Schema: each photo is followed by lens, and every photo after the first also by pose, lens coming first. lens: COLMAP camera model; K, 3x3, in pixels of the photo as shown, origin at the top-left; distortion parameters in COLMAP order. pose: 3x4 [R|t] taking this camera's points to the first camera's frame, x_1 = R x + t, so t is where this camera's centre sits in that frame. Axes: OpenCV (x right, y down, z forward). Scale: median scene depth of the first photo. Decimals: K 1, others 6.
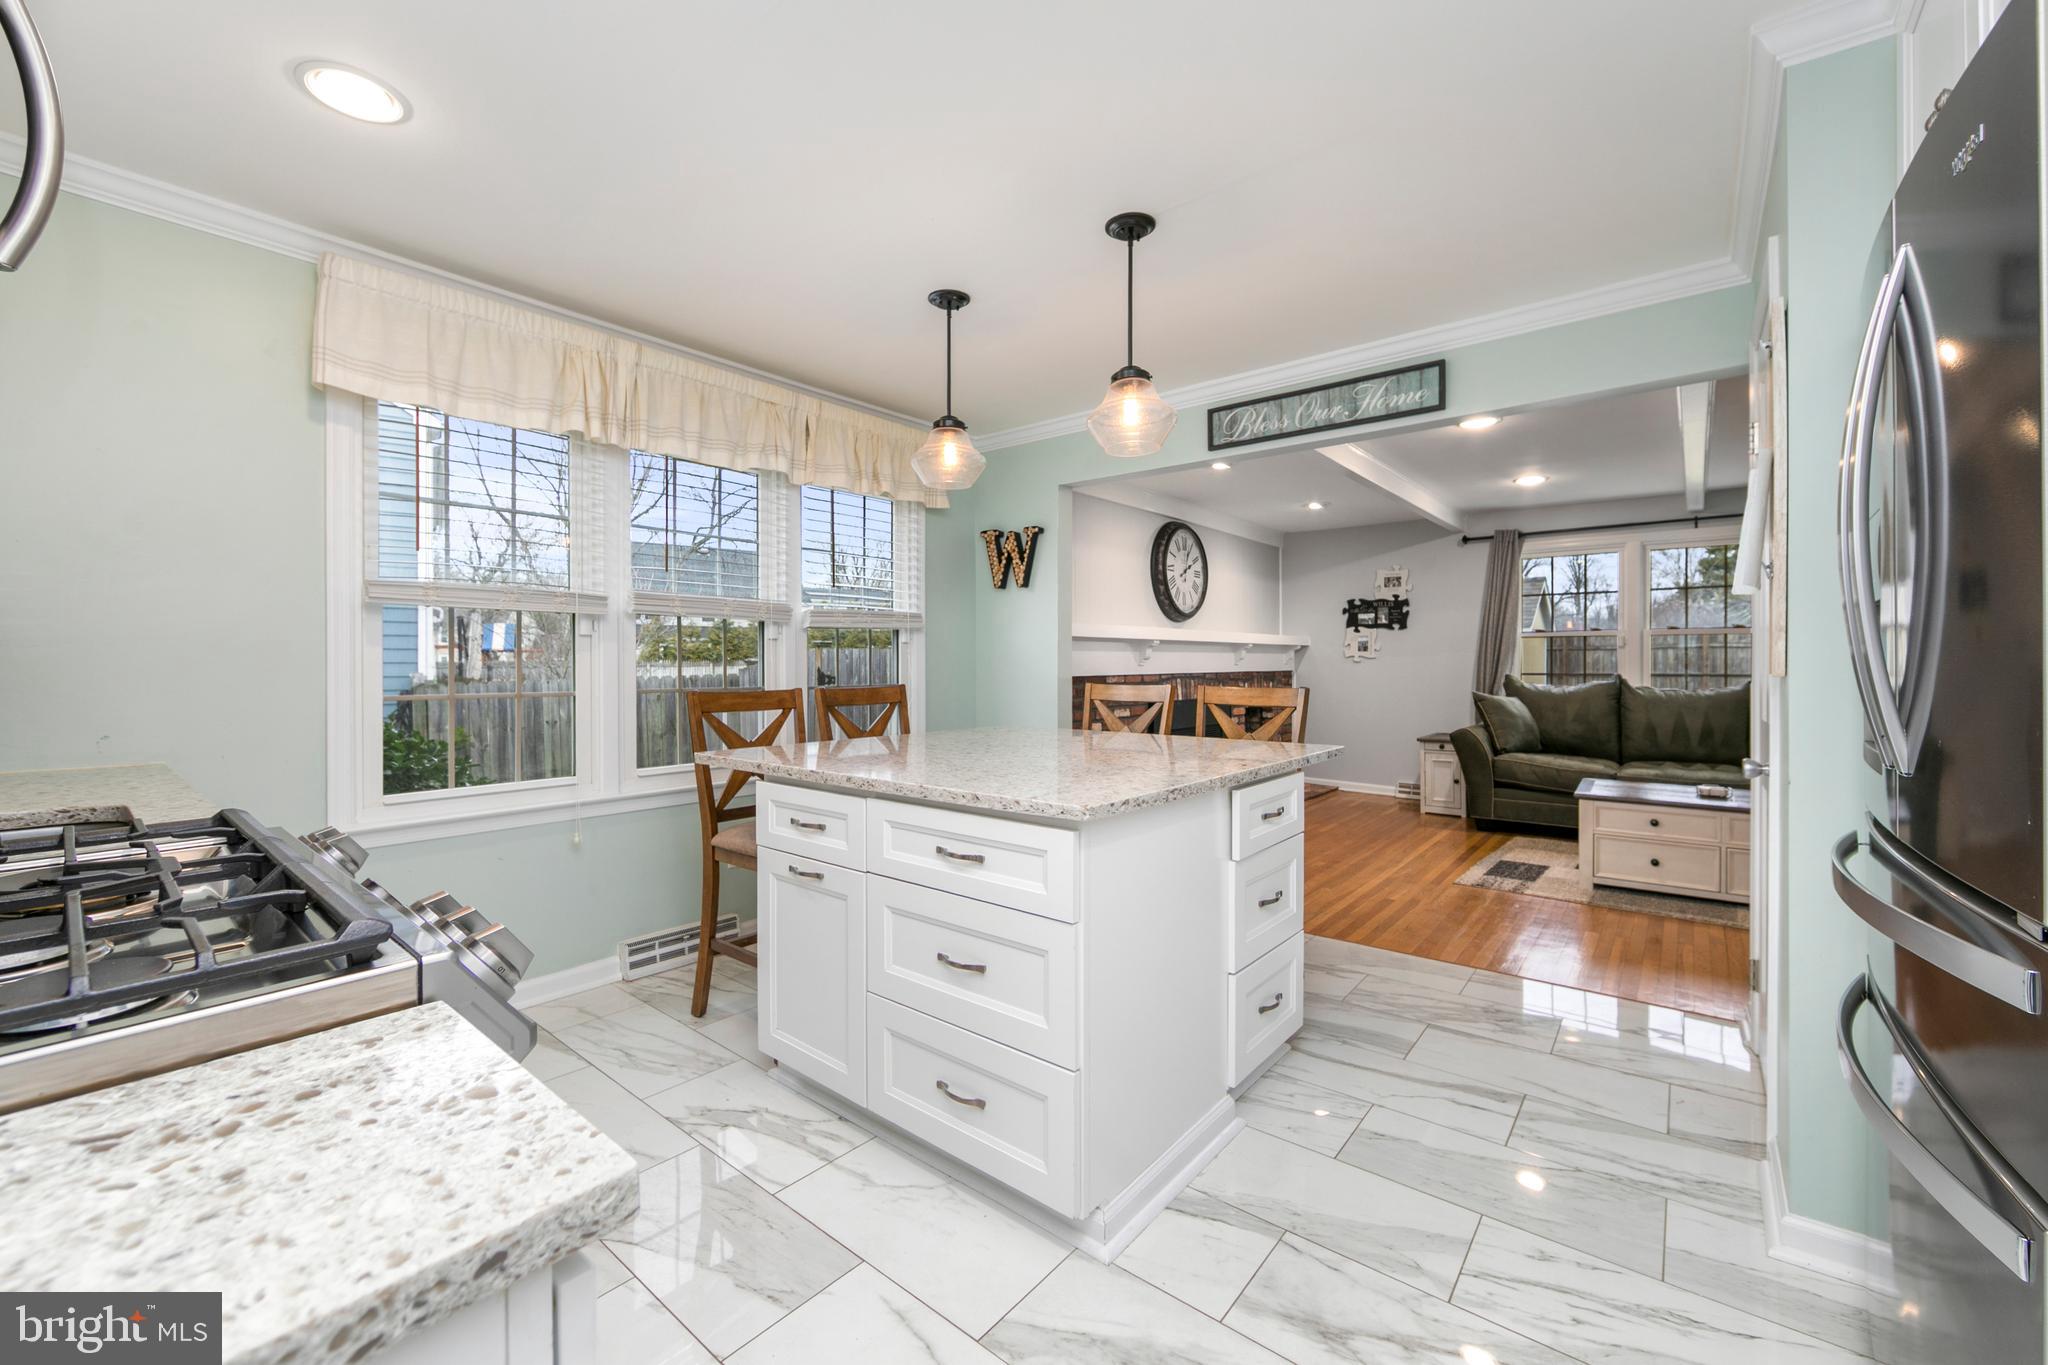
lens RADIAL K [[808.0, 0, 1011.7], [0, 808.0, 683.7], [0, 0, 1]] dist [-0.002647, 0.001118]
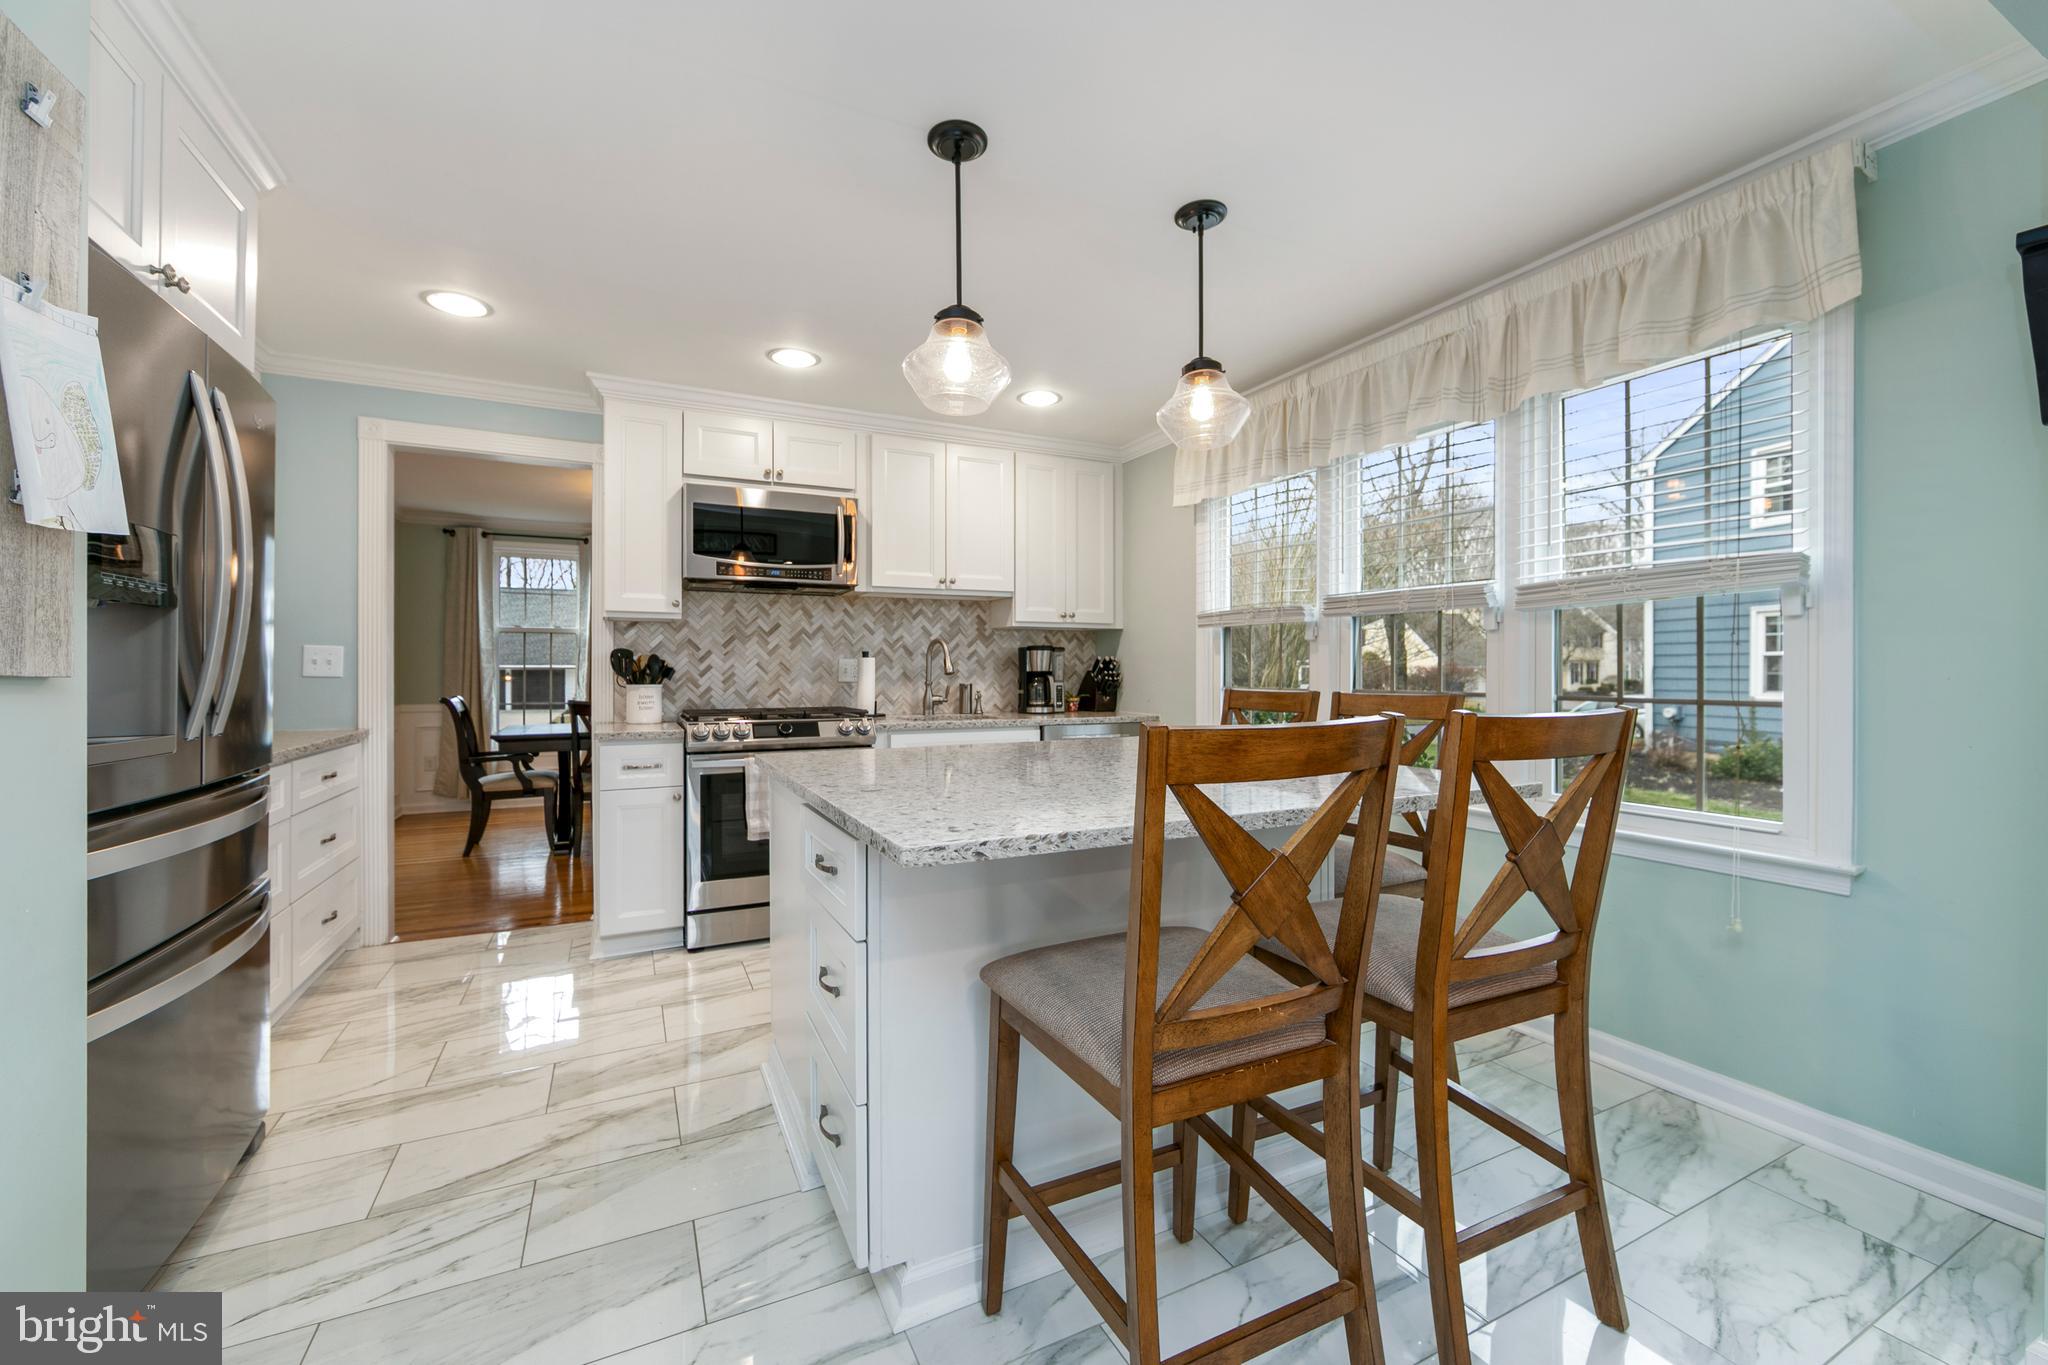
lens RADIAL K [[808.0, 0, 1012.1], [0, 808.0, 670.4], [0, 0, 1]] dist [-0.002647, 0.001118]
pose [[-0.409669, -0.006295, -0.912213, 0.357865], [-0.018235, 0.999833, 0.001290, -0.011688], [0.912052, 0.017163, -0.409715, 0.557984]]
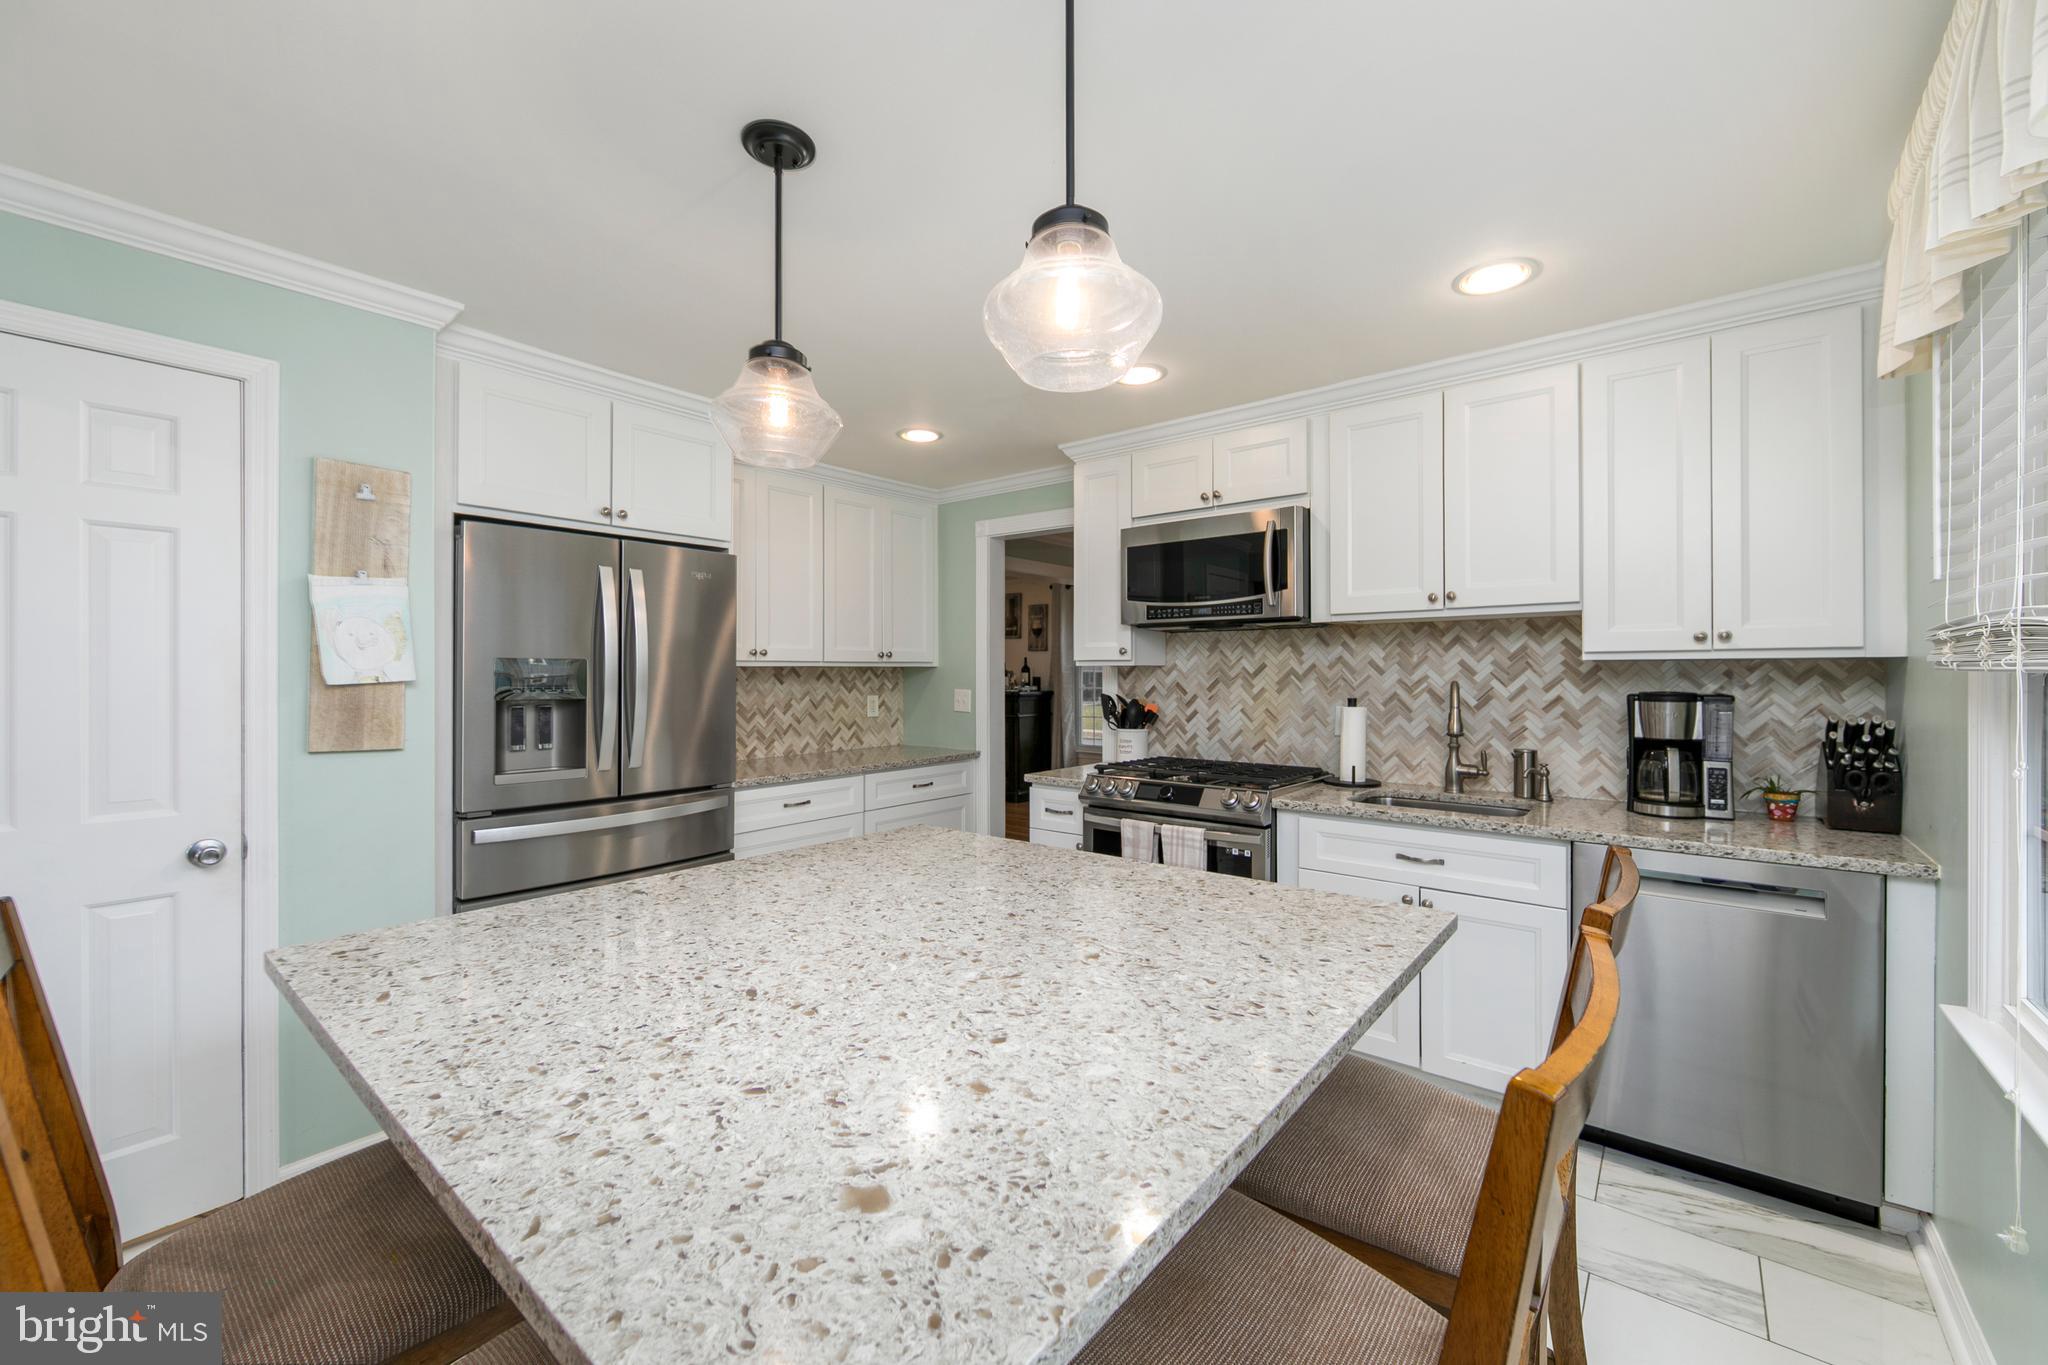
lens RADIAL K [[808.0, 0, 1037.2], [0, 808.0, 676.9], [0, 0, 1]] dist [-0.002647, 0.001118]
pose [[-0.999761, -0.002629, -0.021695, -0.013137], [-0.003186, 0.999665, 0.025696, -0.052492], [0.021620, 0.025759, -0.999434, 0.682352]]
